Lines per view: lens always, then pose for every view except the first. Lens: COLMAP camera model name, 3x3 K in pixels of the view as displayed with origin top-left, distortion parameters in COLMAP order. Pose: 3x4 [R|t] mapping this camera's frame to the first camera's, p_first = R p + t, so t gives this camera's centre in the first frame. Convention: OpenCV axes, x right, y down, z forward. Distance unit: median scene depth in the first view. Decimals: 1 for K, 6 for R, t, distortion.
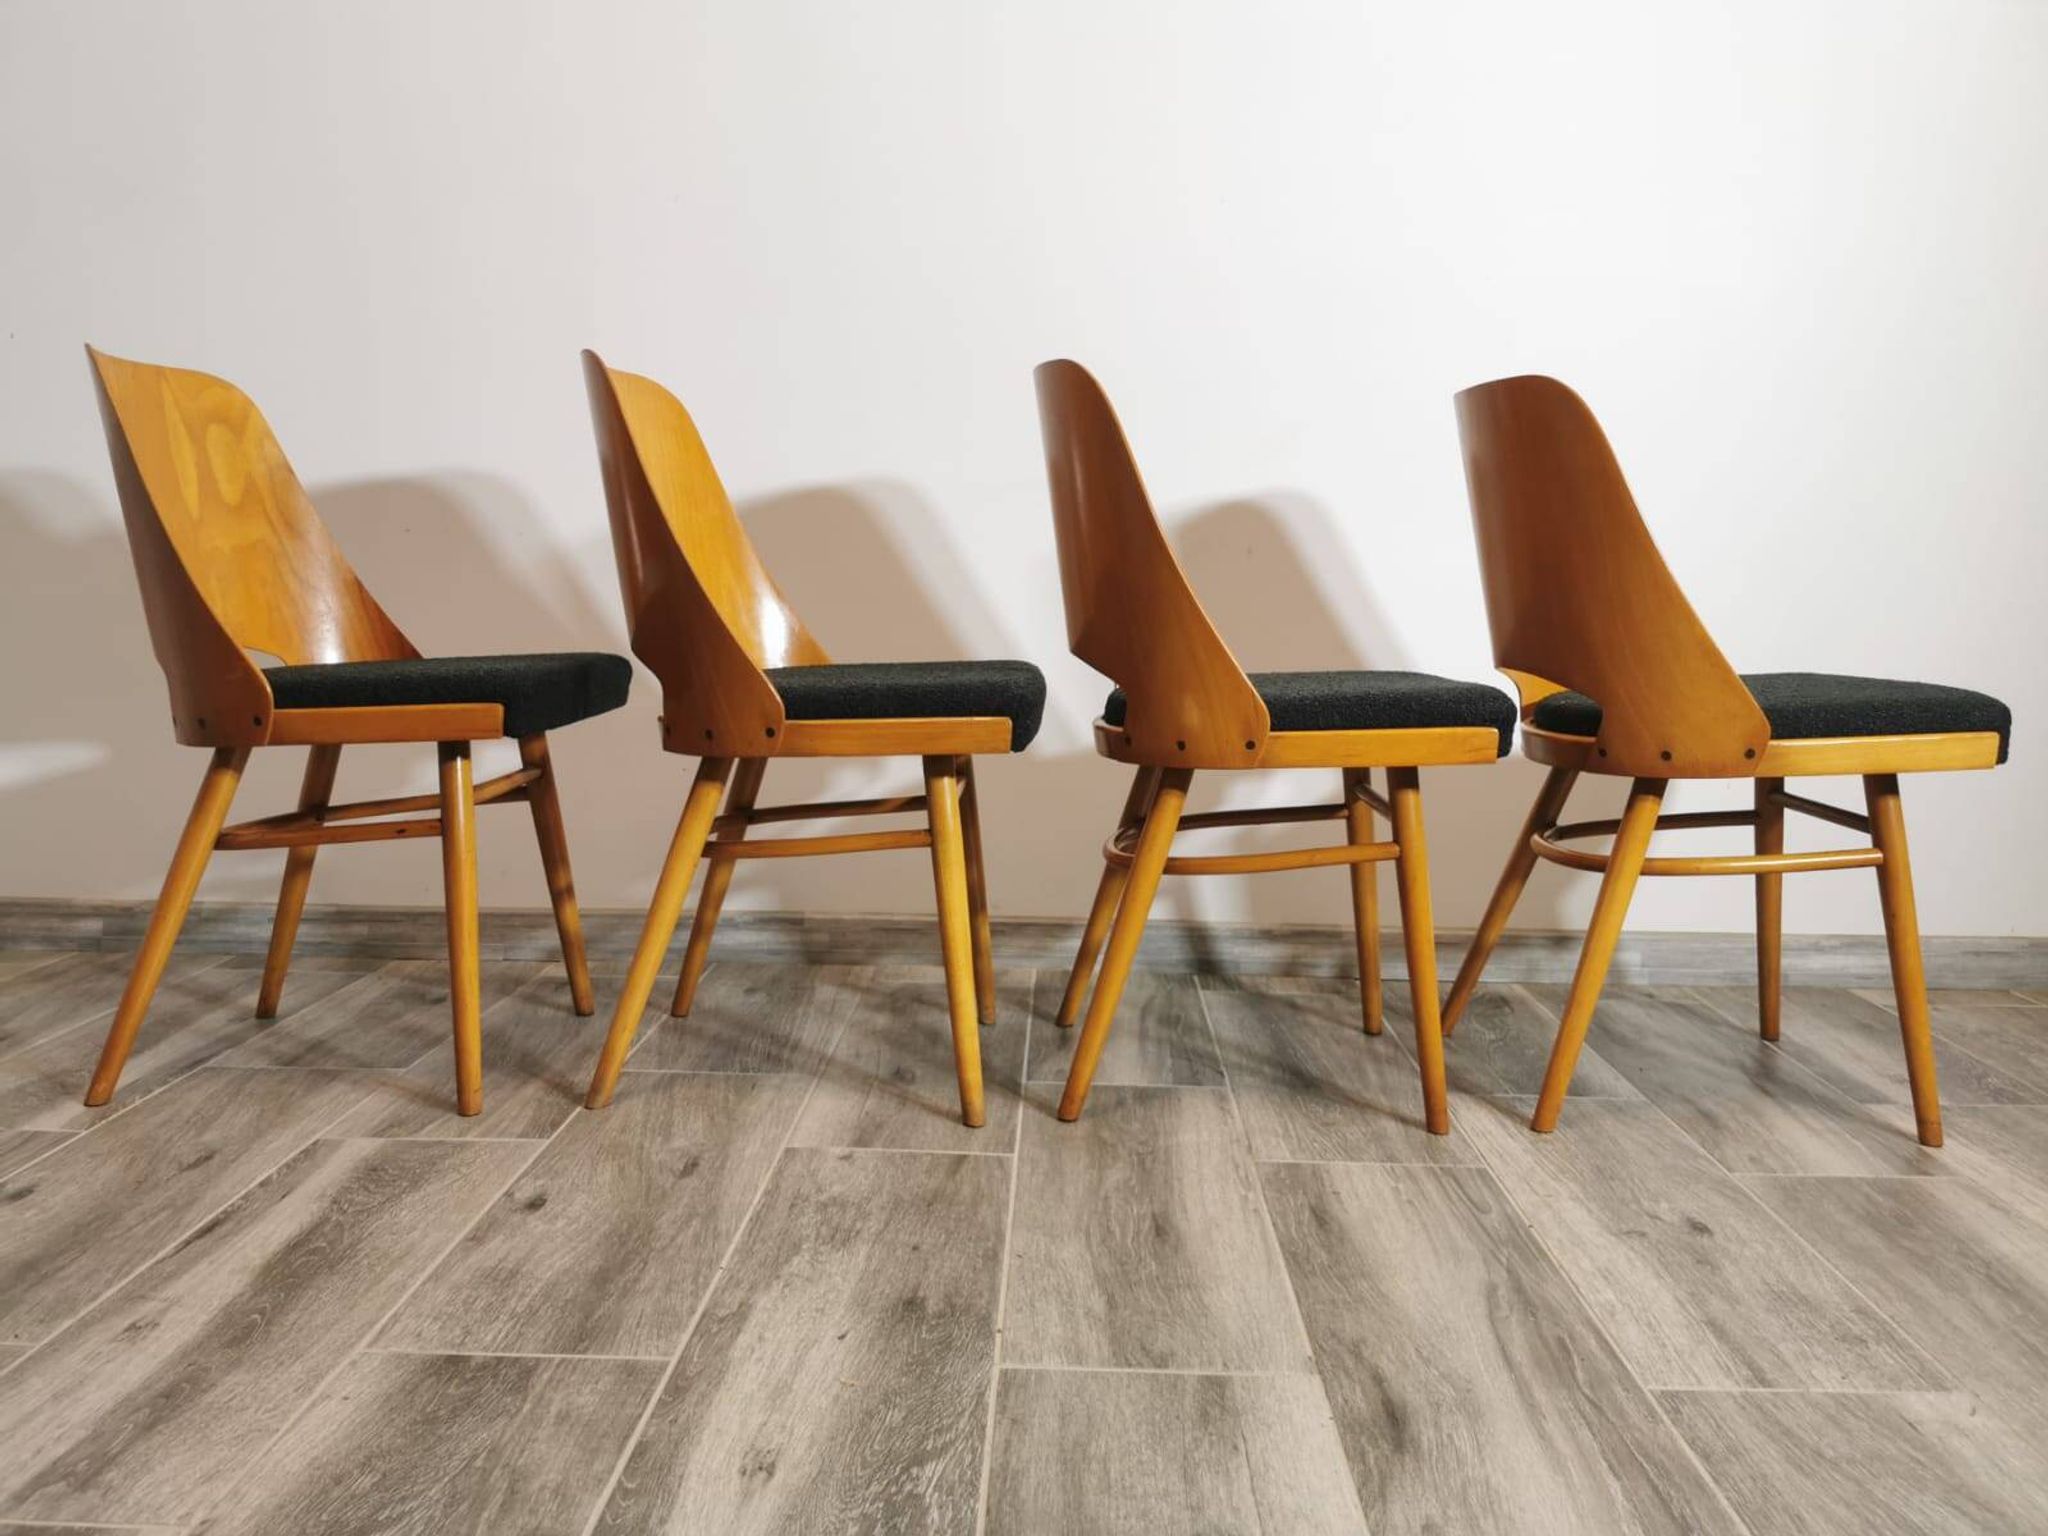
lens RADIAL K [[1645.7, 0, 1027.2], [0, 1645.7, 772.2], [0, 0, 1]] dist [0.068748, -0.112376]
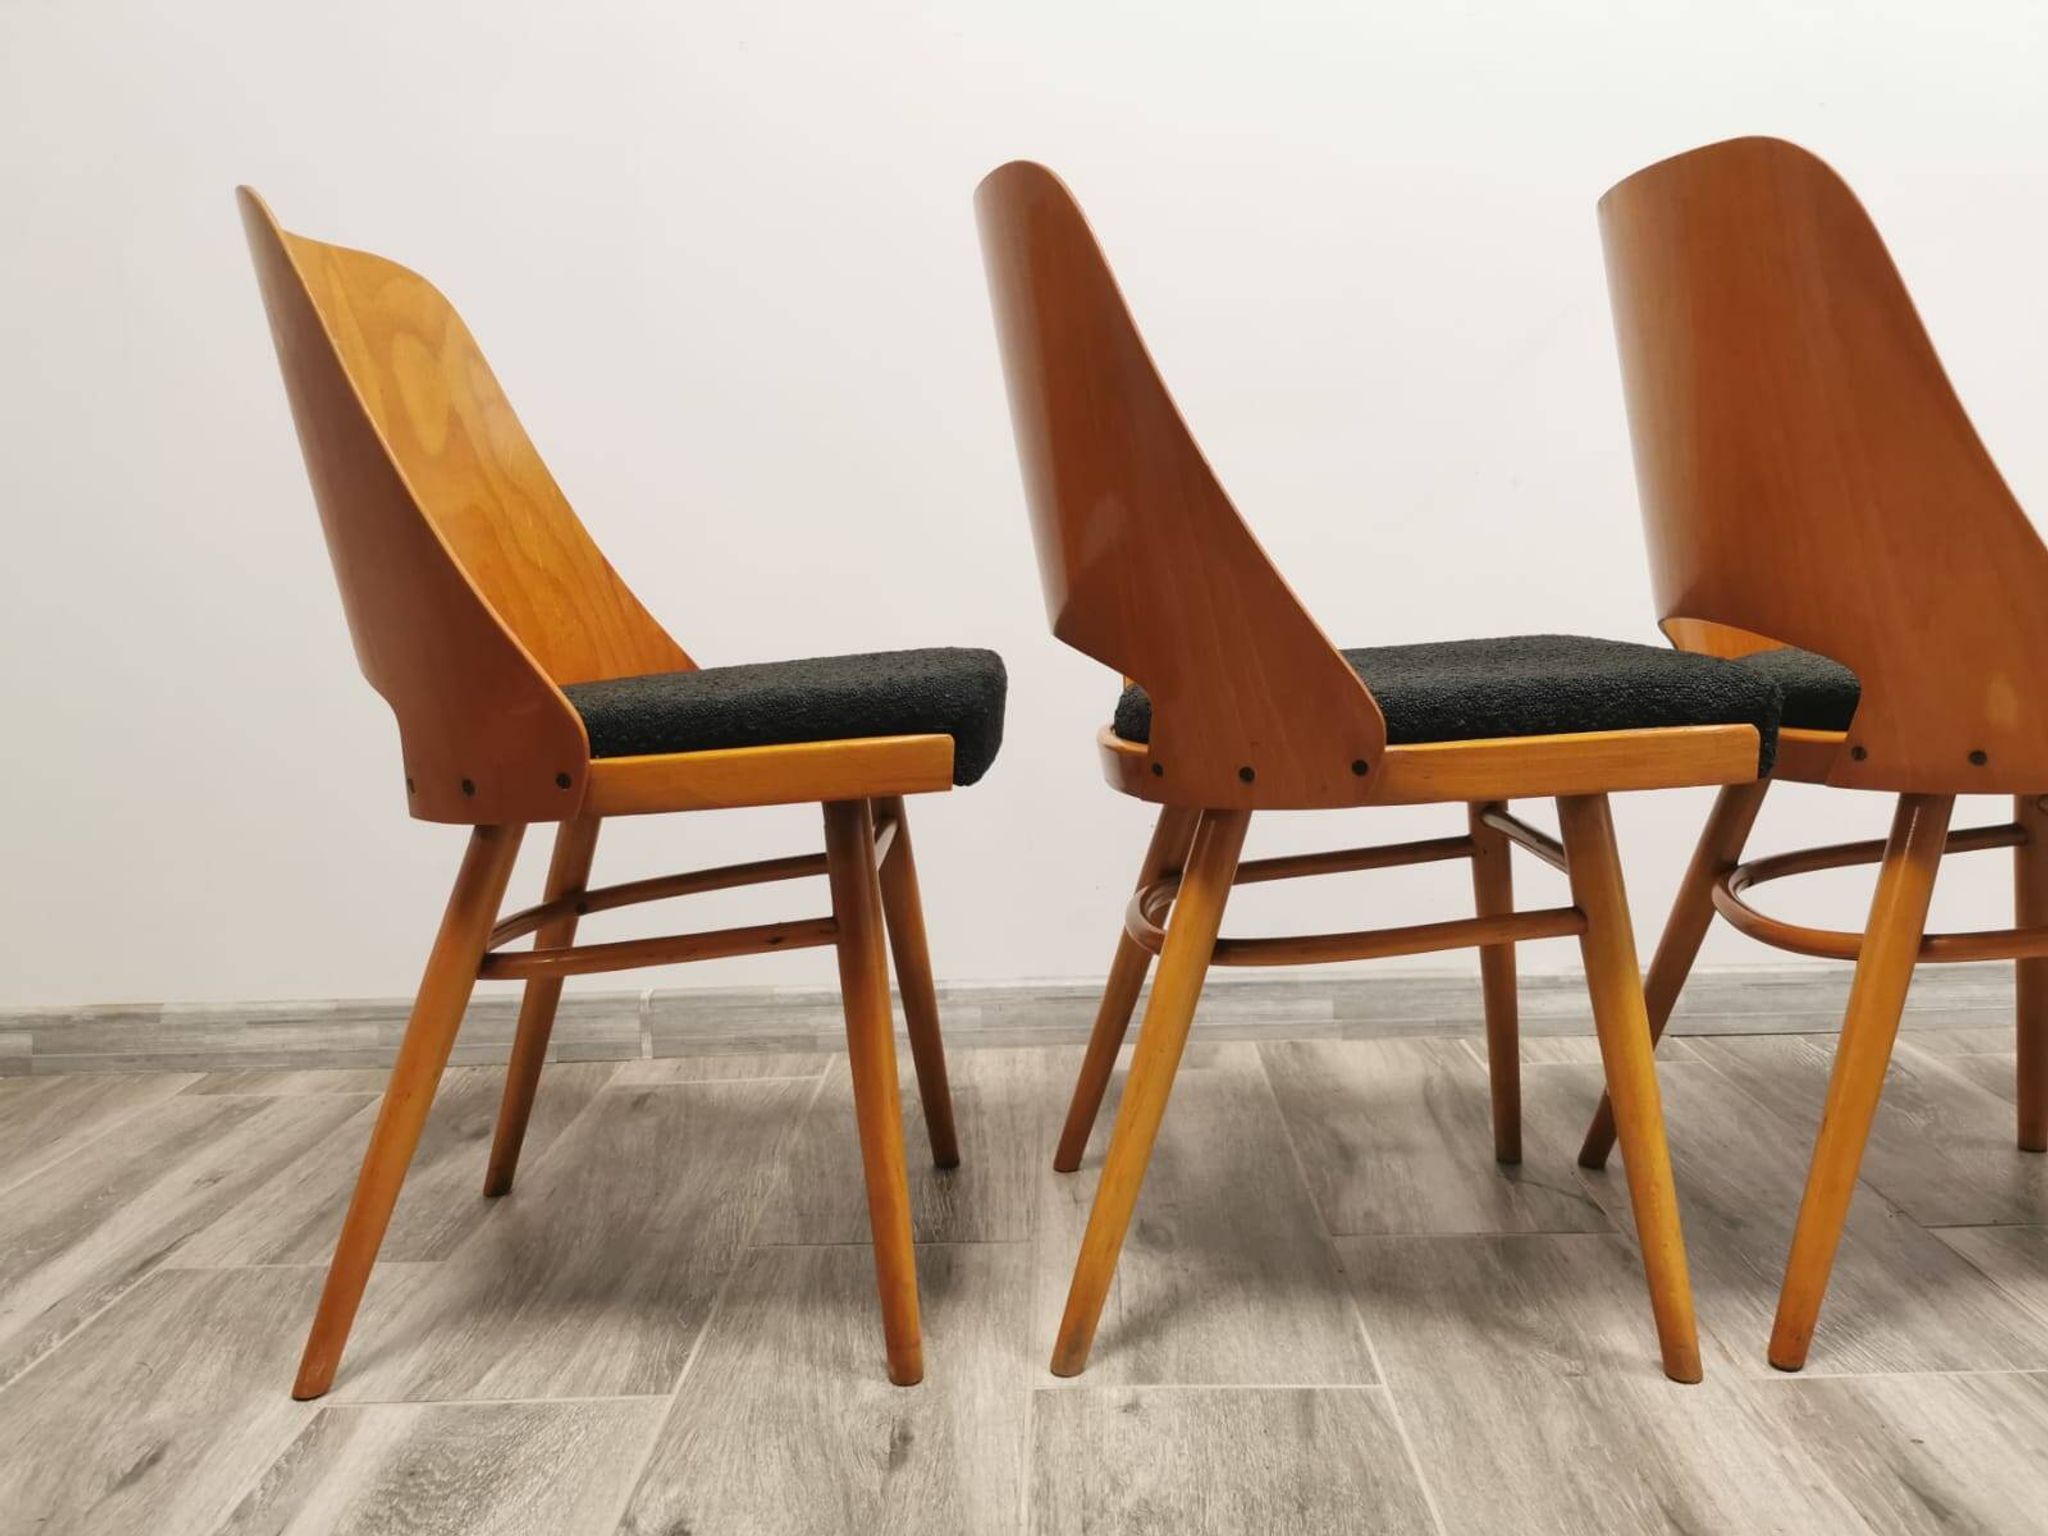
lens RADIAL K [[1645.7, 0, 1040.8], [0, 1645.7, 767.0], [0, 0, 1]] dist [0.068748, -0.112376]
pose [[0.998890, -0.046308, 0.008628, -0.142898], [0.046268, 0.998918, 0.004735, -0.024417], [-0.008838, -0.004330, 0.999952, 0.356900]]
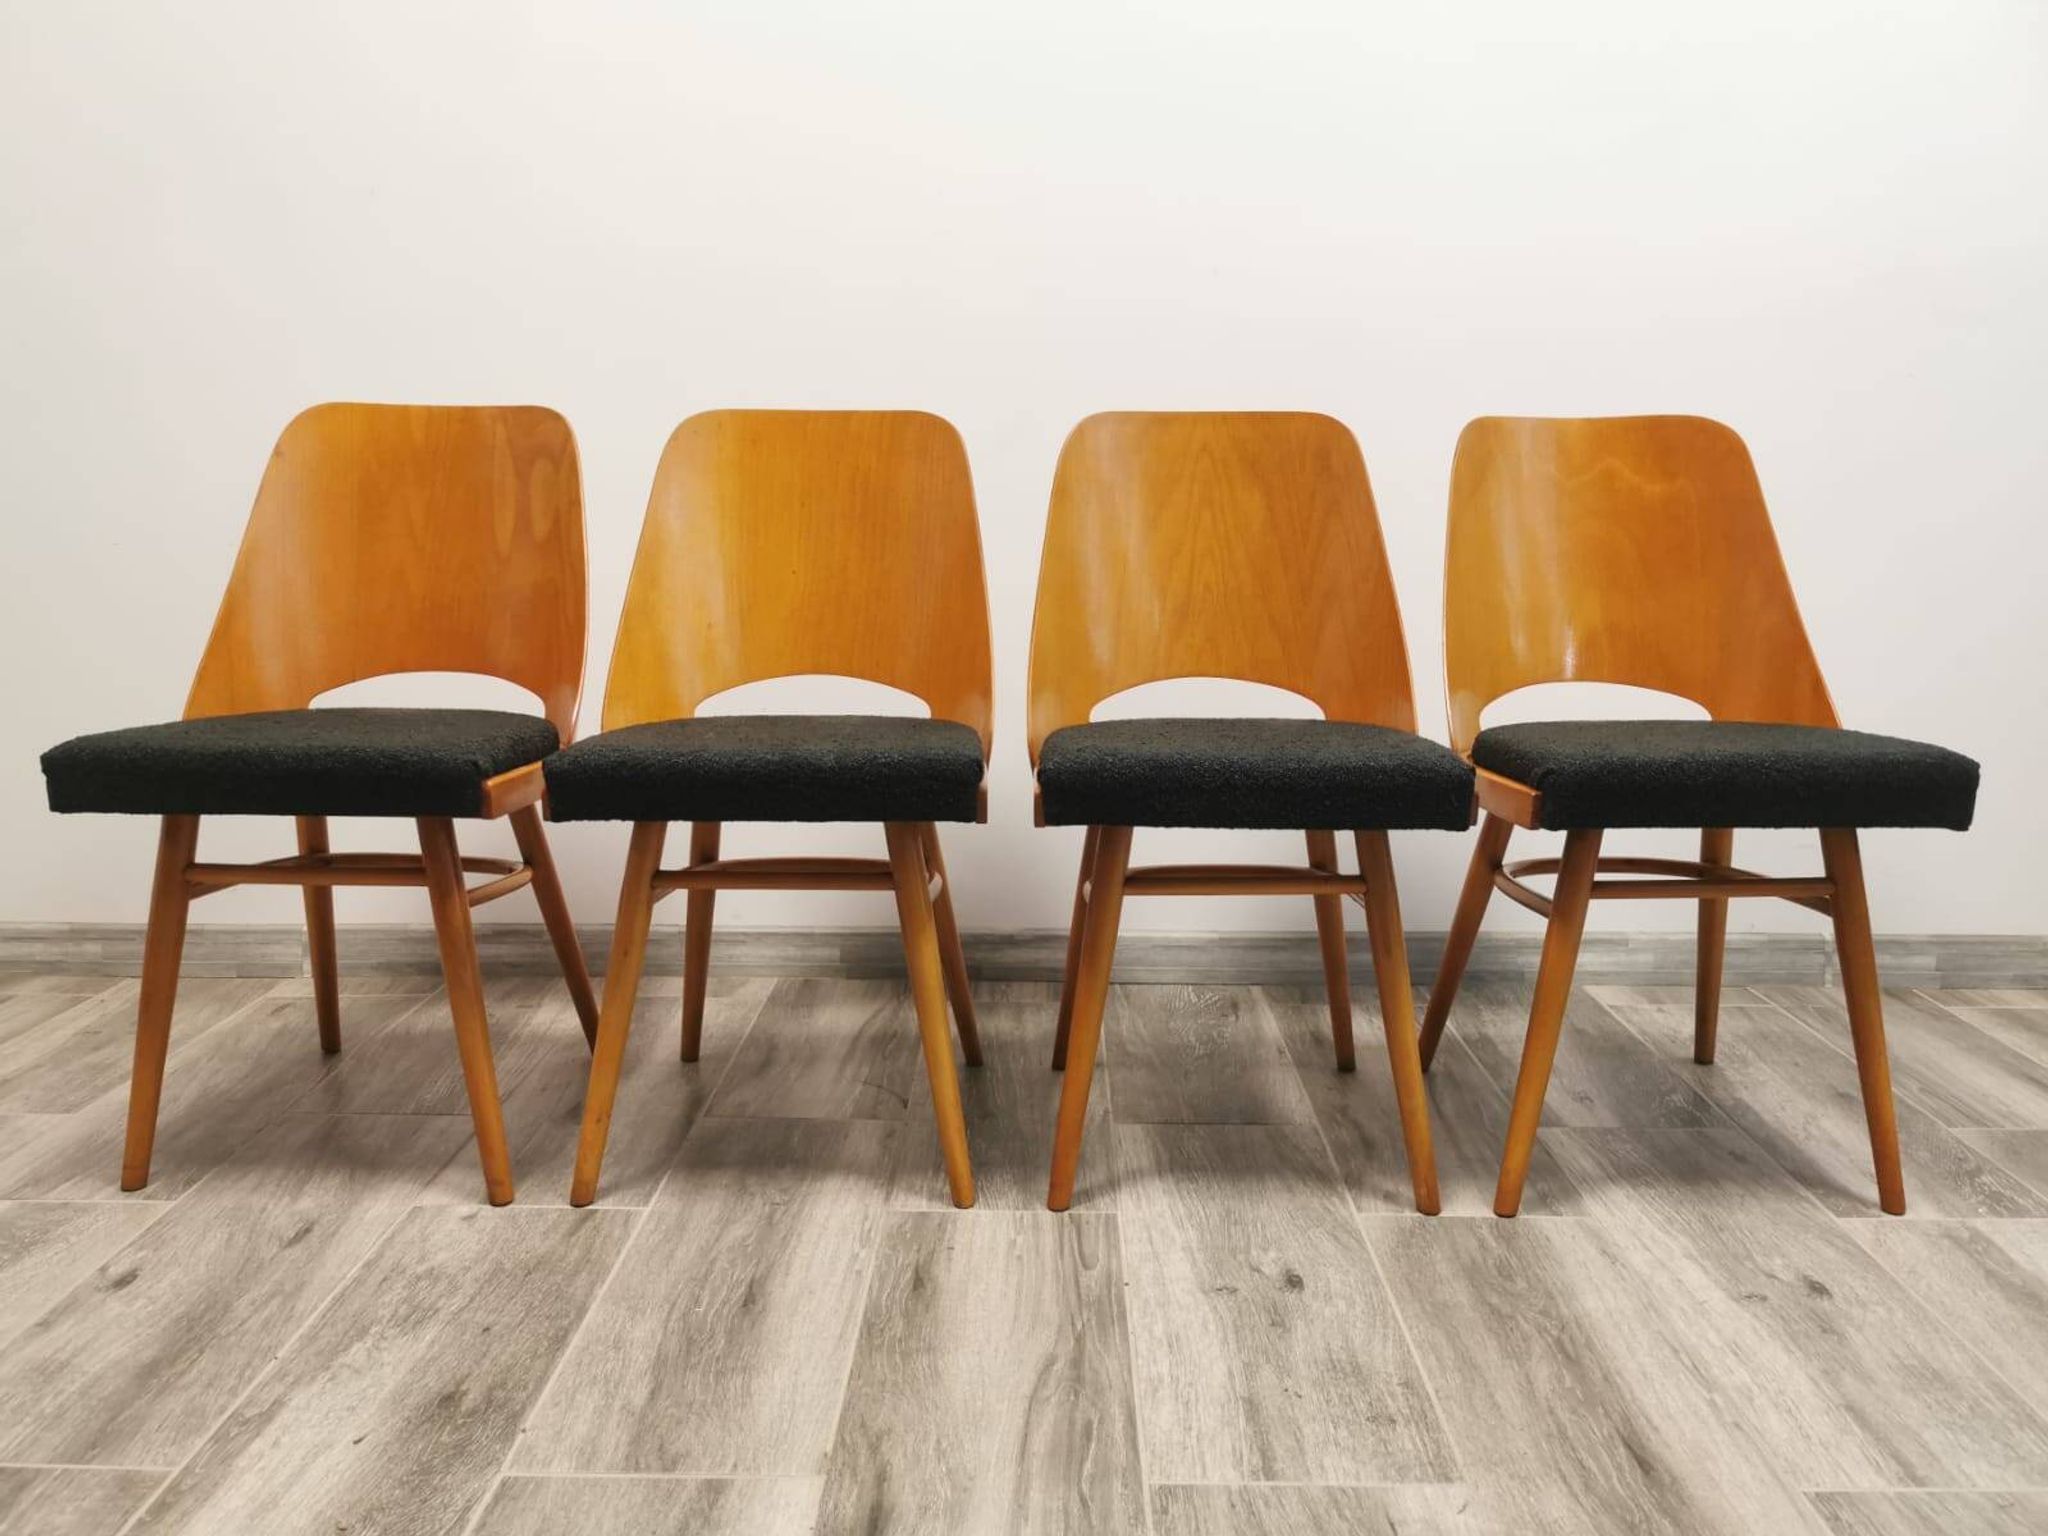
lens RADIAL K [[1645.7, 0, 1022.8], [0, 1645.7, 760.8], [0, 0, 1]] dist [0.068748, -0.112376]
pose [[0.999879, -0.013670, 0.007373, 0.223842], [0.013317, 0.998850, 0.046050, -0.083782], [-0.007994, -0.045947, 0.998912, 0.016590]]
